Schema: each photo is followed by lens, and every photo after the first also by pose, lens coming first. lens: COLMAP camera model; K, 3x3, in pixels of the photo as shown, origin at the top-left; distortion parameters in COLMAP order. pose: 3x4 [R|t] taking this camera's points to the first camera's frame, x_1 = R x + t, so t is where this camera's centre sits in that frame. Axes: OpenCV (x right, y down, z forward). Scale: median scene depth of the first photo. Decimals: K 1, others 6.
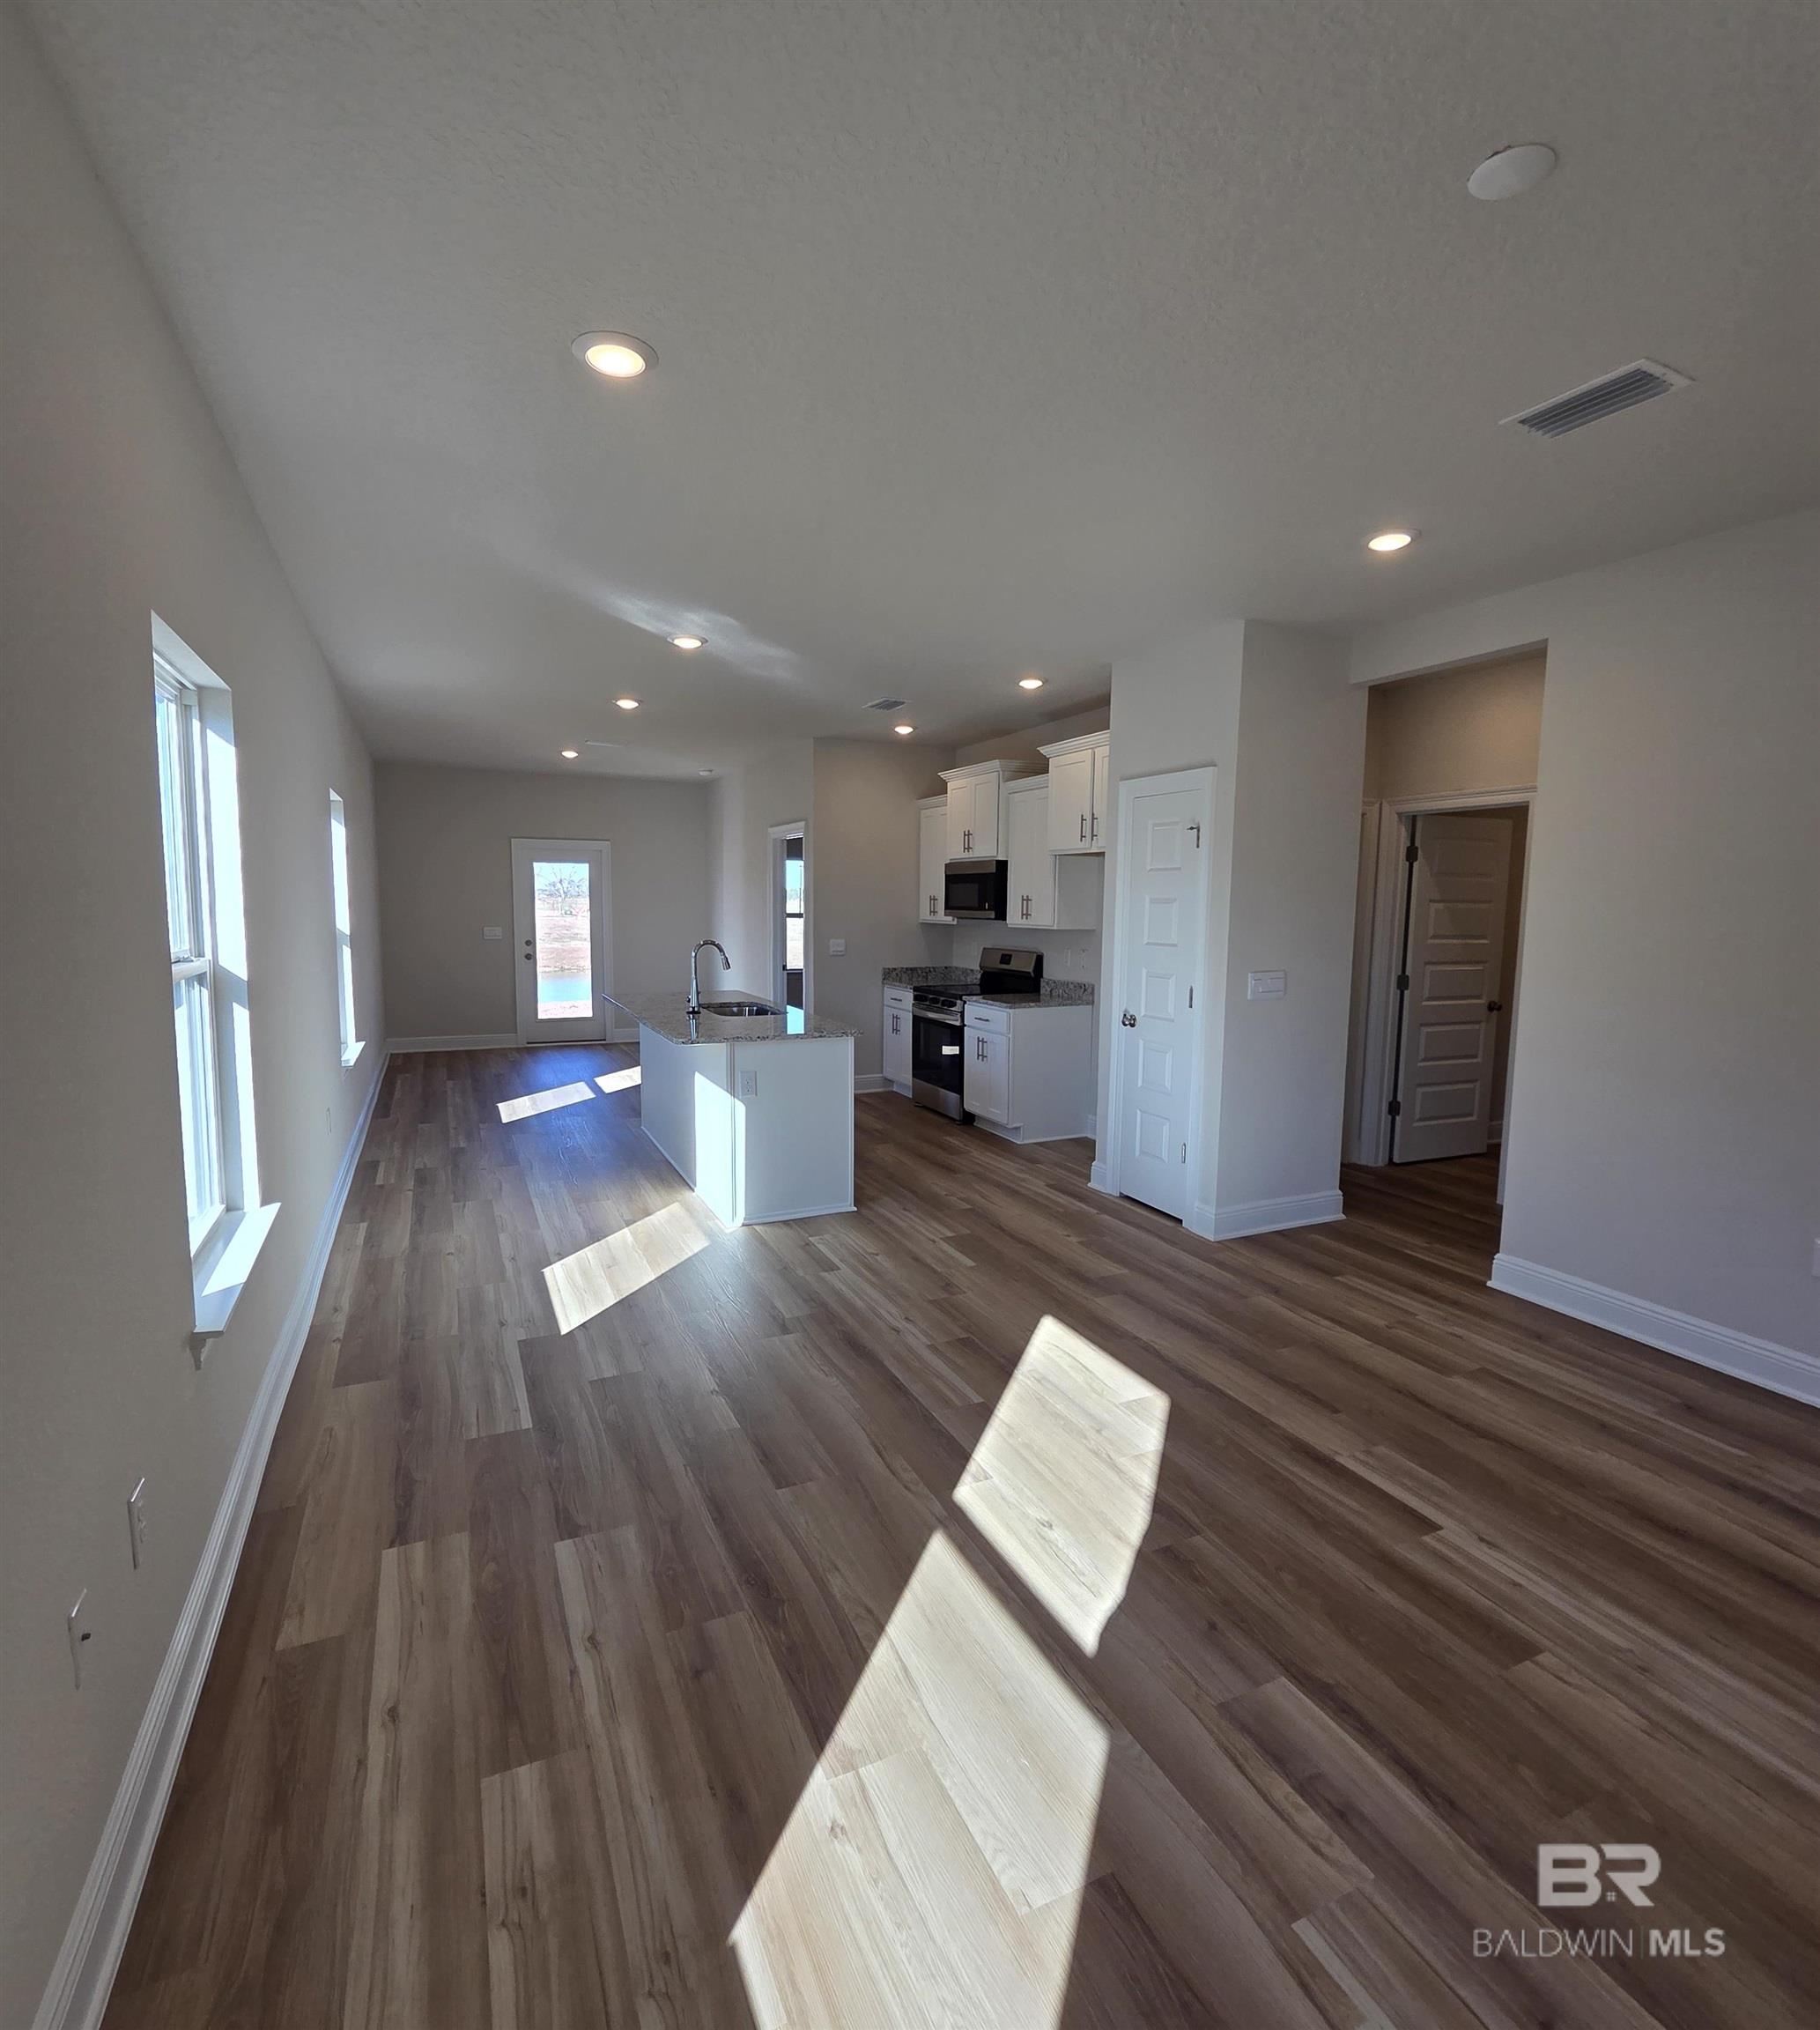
lens RADIAL K [[996.0, 0, 907.2], [0, 996.0, 1016.0], [0, 0, 1]] dist [-0.003732, -0.001820]
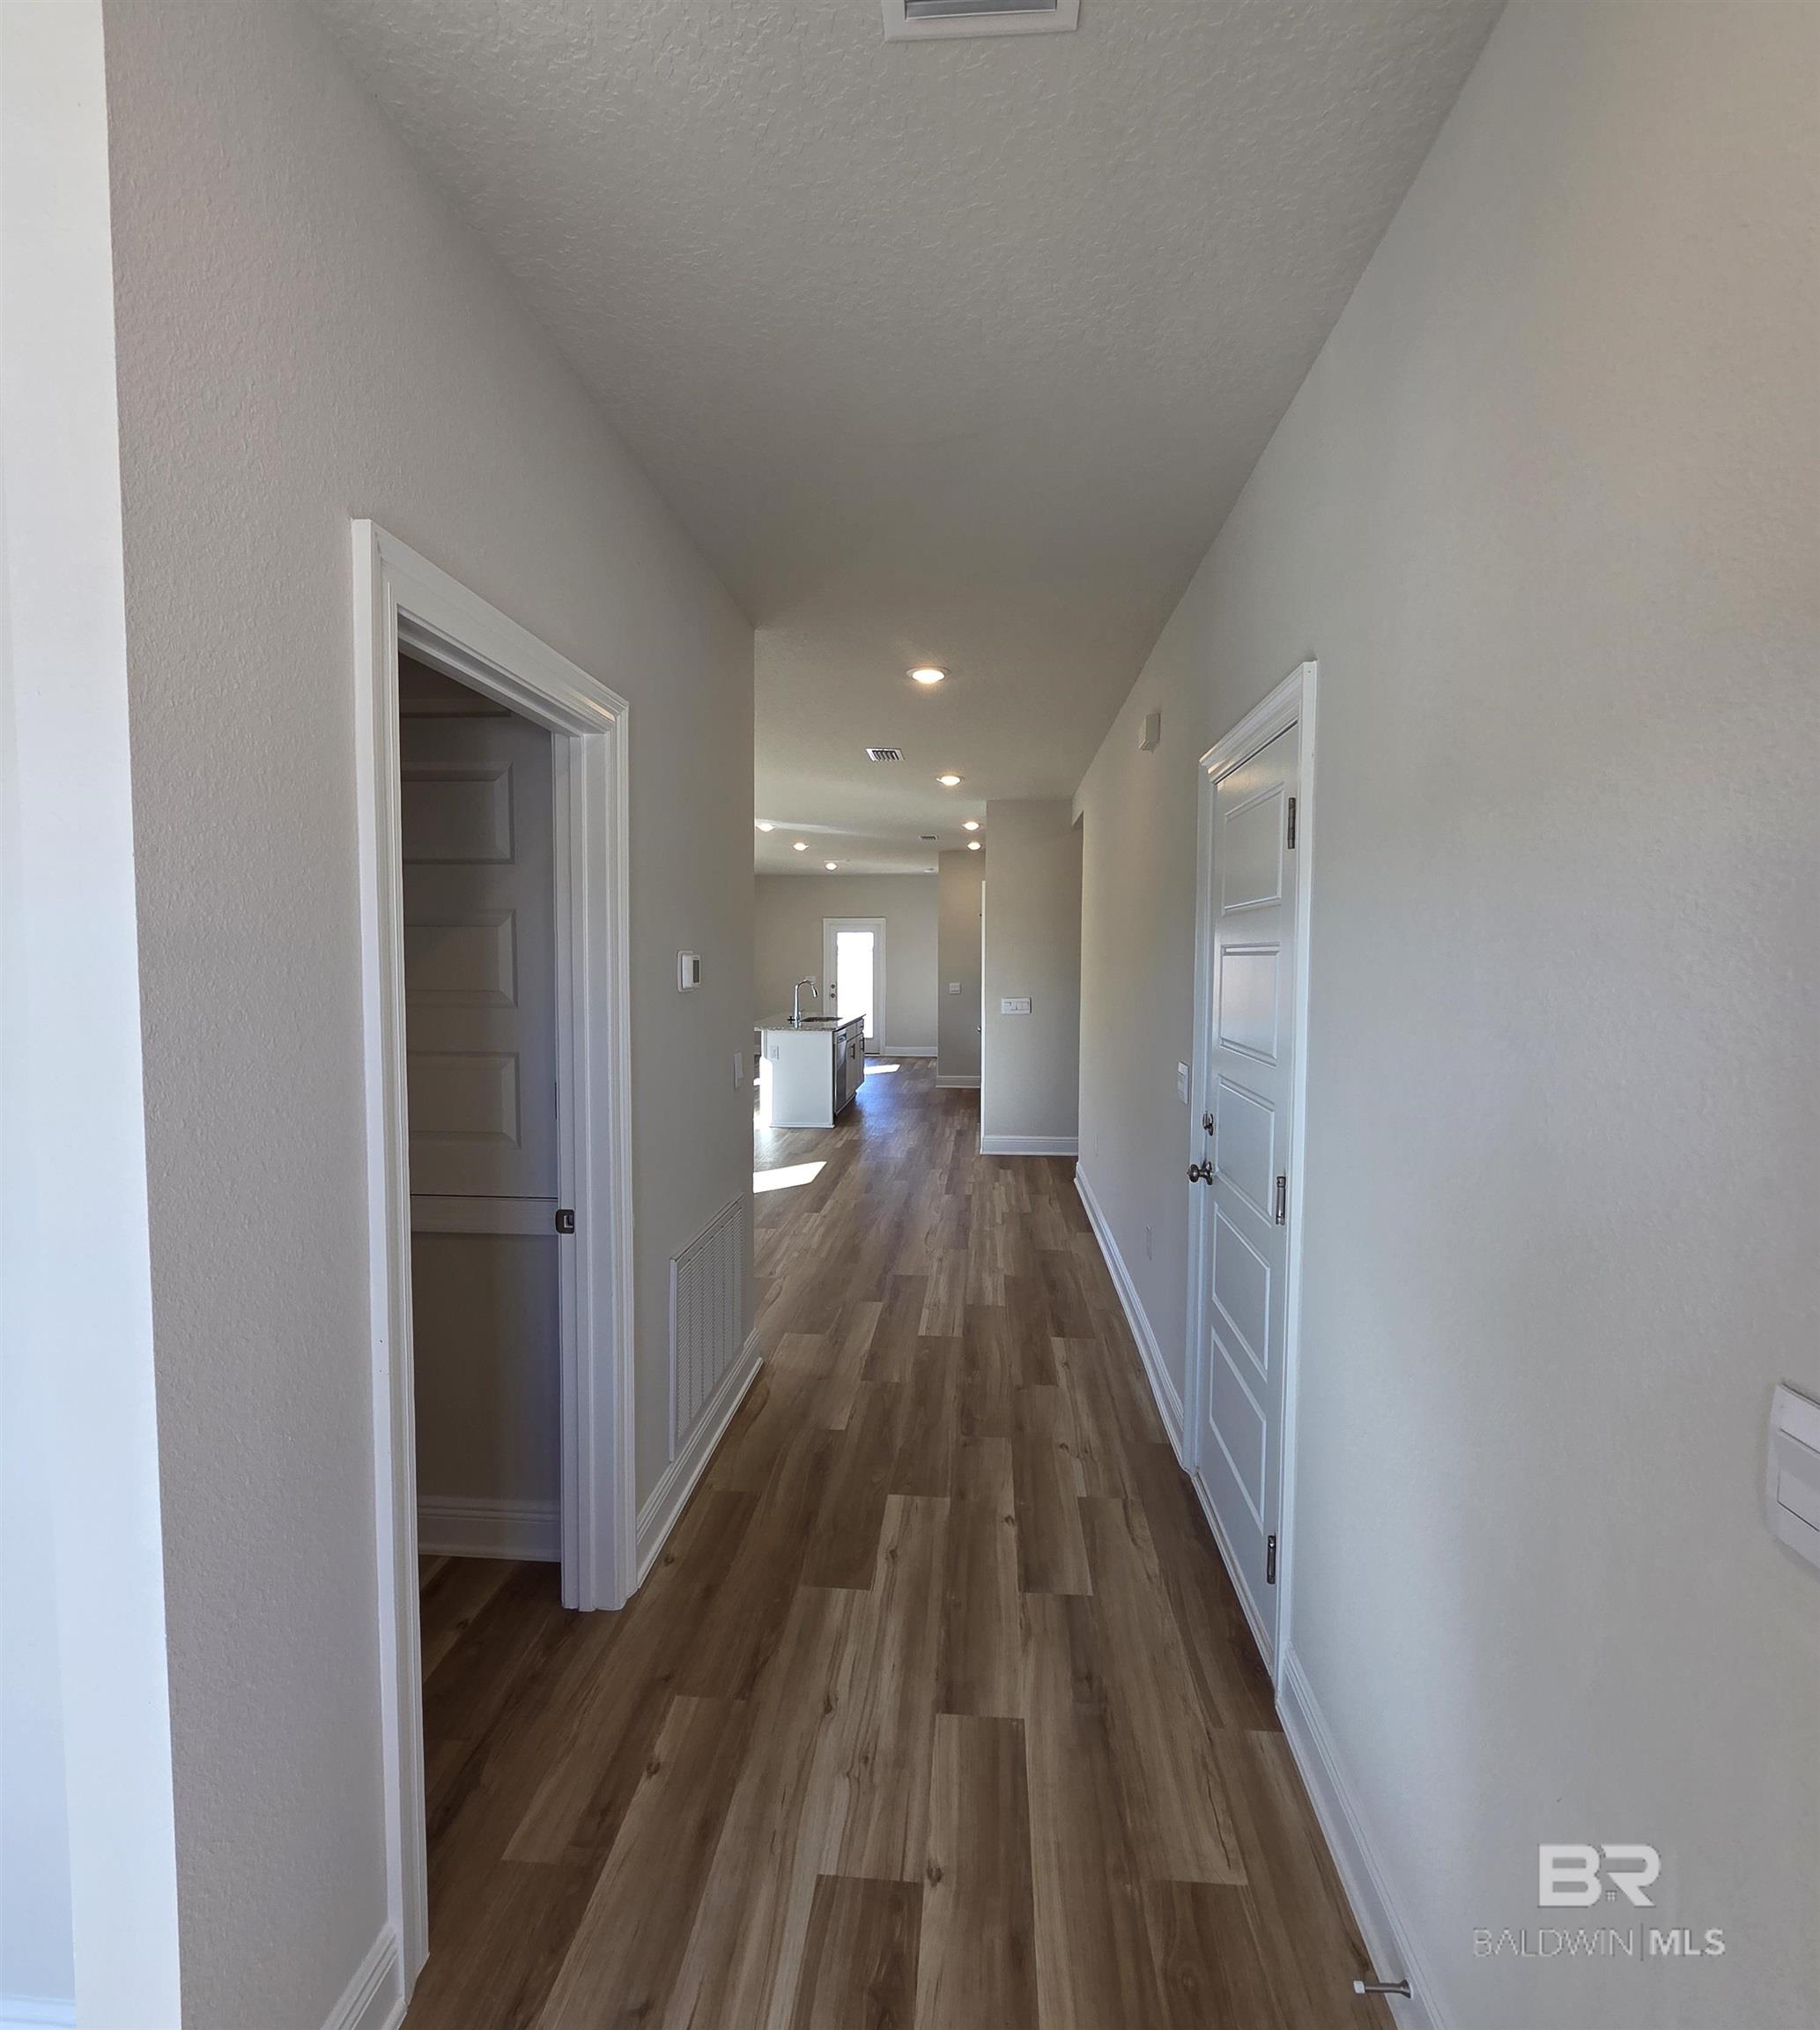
lens RADIAL K [[990.1, 0, 918.0], [0, 990.1, 1001.8], [0, 0, 1]] dist [0.046116, -0.000262]
pose [[0.876595, 0.013224, -0.481047, 1.251615], [-0.046865, 0.997217, -0.057986, 0.084754], [0.478941, 0.073374, 0.874775, -0.682206]]
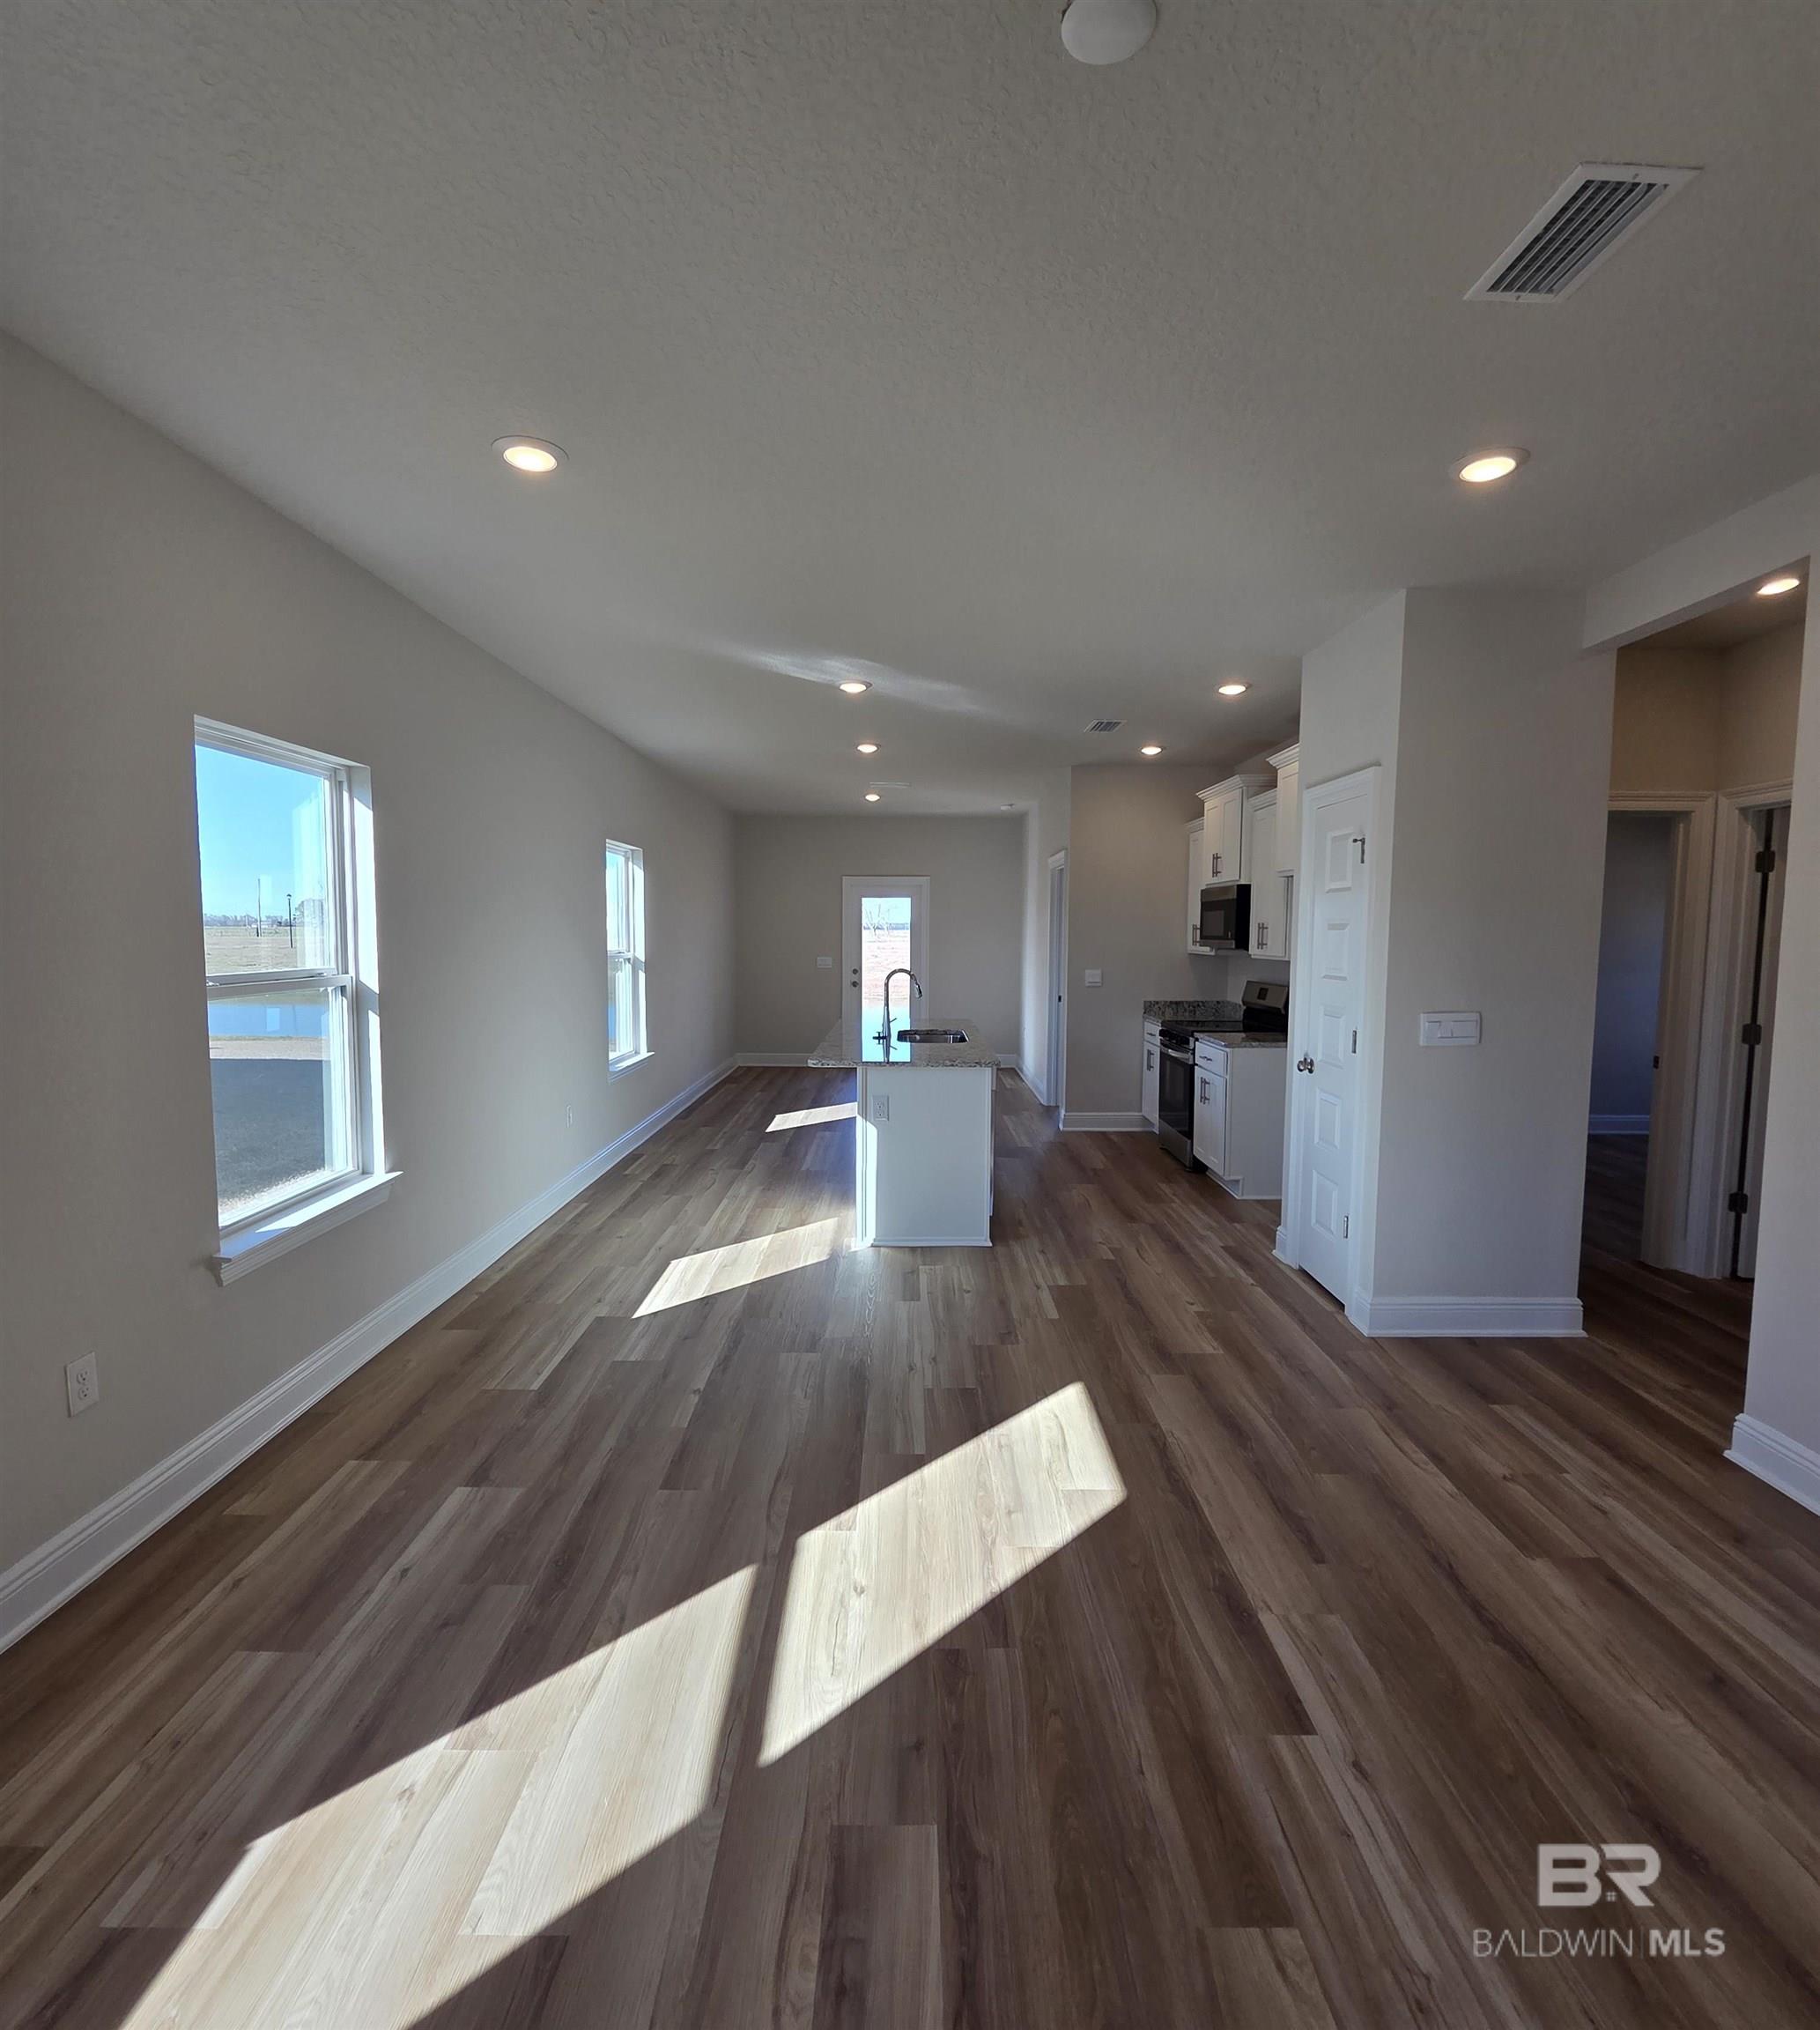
lens RADIAL K [[994.4, 0, 910.0], [0, 994.4, 1015.0], [0, 0, 1]] dist [-0.002902, -0.001672]
pose [[0.907593, 0.028971, -0.418850, 0.366209], [-0.042993, 0.998785, -0.024077, -0.005044], [0.417644, 0.039860, 0.907736, 0.099333]]
